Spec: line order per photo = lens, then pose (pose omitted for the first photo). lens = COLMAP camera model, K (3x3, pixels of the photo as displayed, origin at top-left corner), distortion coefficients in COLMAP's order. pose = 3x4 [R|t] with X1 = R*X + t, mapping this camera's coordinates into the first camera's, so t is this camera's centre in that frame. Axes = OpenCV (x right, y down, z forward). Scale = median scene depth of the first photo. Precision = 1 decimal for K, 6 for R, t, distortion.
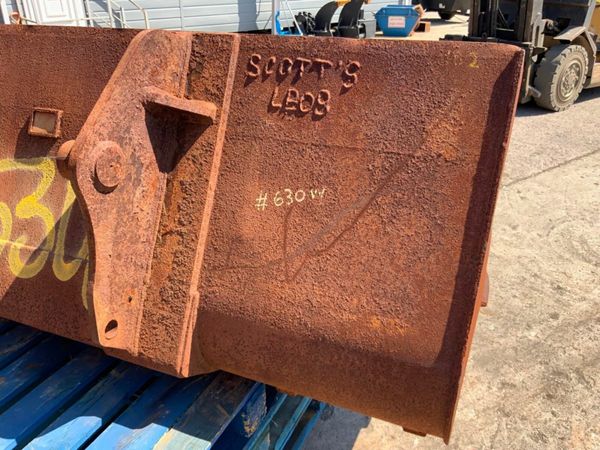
lens RADIAL K [[503.2, 0, 300.0], [0, 503.2, 225.0], [0, 0, 1]] dist [0.093432, -0.194657]
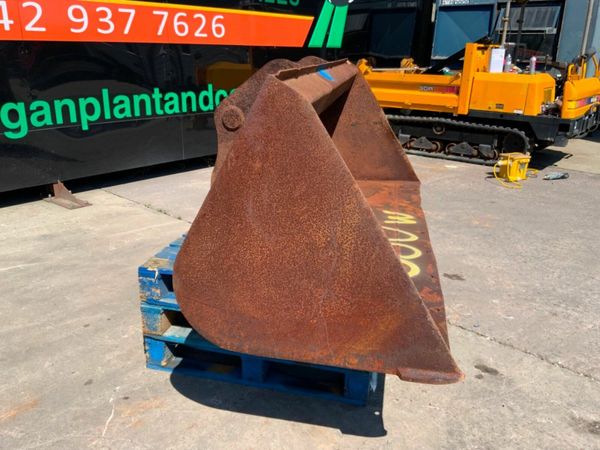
lens RADIAL K [[503.2, 0, 300.0], [0, 503.2, 225.0], [0, 0, 1]] dist [0.093432, -0.194657]
pose [[0.206403, 0.329969, -0.921151, 1.537272], [-0.462137, 0.862677, 0.205471, -0.258511], [0.862454, 0.383288, 0.330550, 0.638127]]
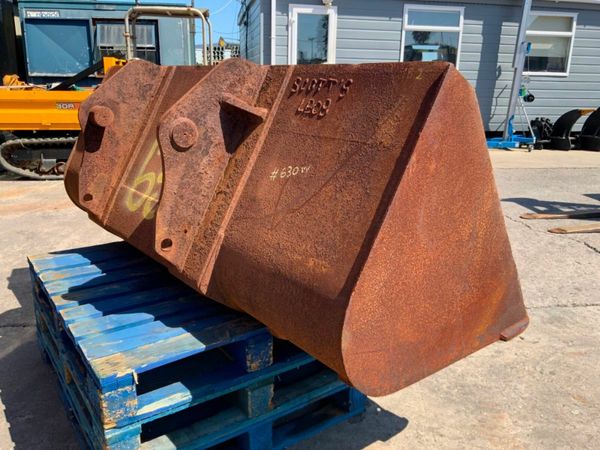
lens RADIAL K [[503.2, 0, 300.0], [0, 503.2, 225.0], [0, 0, 1]] dist [0.093432, -0.194657]
pose [[0.878814, 0.154799, -0.451357, 0.611557], [-0.240048, 0.960928, -0.137822, 0.251876], [0.412387, 0.229468, 0.881636, -0.150595]]
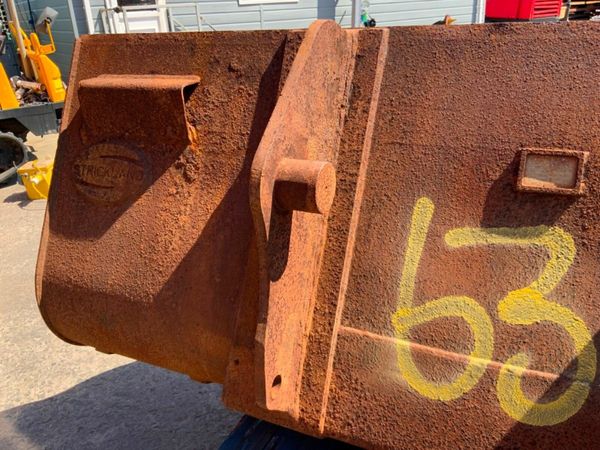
lens RADIAL K [[503.2, 0, 300.0], [0, 503.2, 225.0], [0, 0, 1]] dist [0.093432, -0.194657]
pose [[0.997931, -0.015943, -0.062279, -0.895322], [0.011853, 0.997783, -0.065491, -0.112762], [0.063185, 0.064617, 0.995908, 0.413635]]
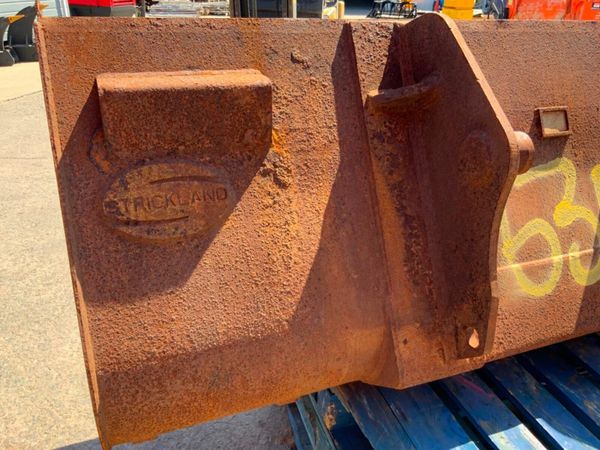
lens RADIAL K [[503.2, 0, 300.0], [0, 503.2, 225.0], [0, 0, 1]] dist [0.093432, -0.194657]
pose [[0.730824, -0.268621, 0.627486, -1.719724], [0.284581, 0.955506, 0.077597, -0.260952], [-0.620411, 0.121861, 0.774751, 0.679099]]
